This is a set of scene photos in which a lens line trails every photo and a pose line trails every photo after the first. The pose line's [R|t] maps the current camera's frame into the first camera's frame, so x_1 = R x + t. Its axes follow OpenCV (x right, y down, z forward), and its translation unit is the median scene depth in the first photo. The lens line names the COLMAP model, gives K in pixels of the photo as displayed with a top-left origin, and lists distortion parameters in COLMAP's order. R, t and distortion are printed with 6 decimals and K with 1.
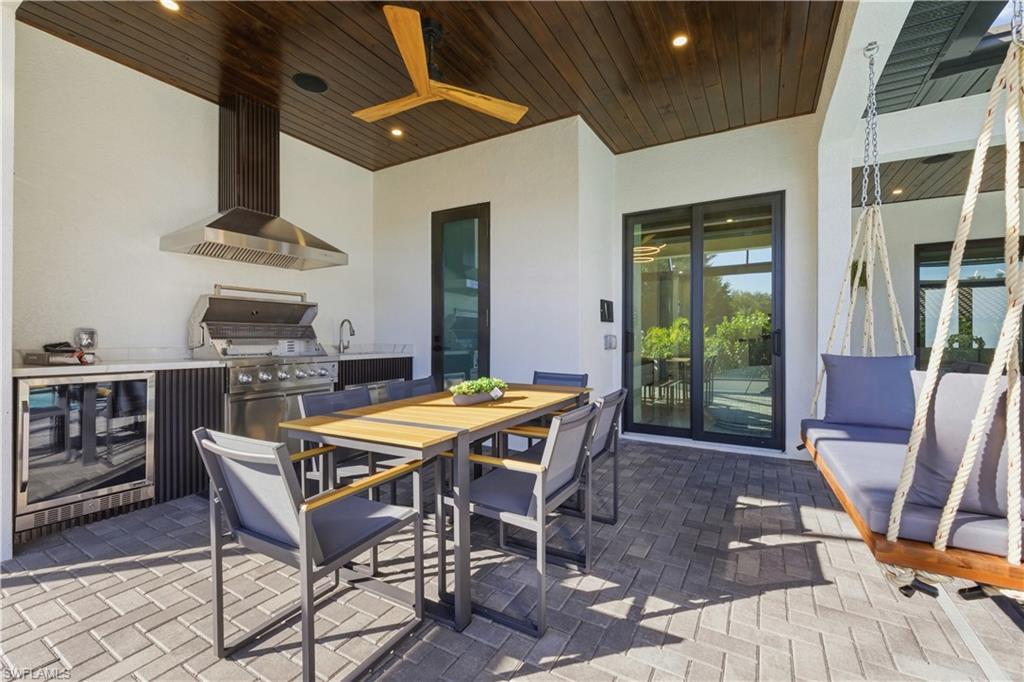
lens RADIAL K [[431.9, 0, 509.9], [0, 431.9, 334.9], [0, 0, 1]] dist [0.001318, 0.000044]
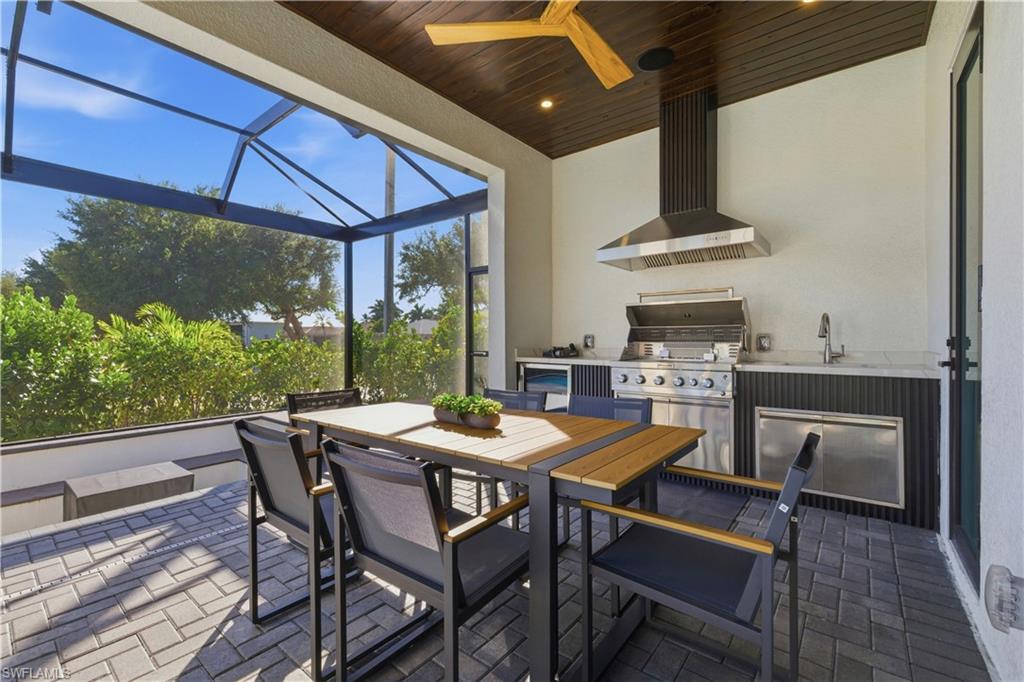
lens RADIAL K [[421.7, 0, 501.0], [0, 421.7, 338.9], [0, 0, 1]] dist [-0.000771, -0.000185]
pose [[-0.135594, 0.000972, -0.990764, 0.439595], [0.003429, 0.999994, 0.000512, -0.000967], [0.990759, -0.003328, -0.135597, 0.751412]]
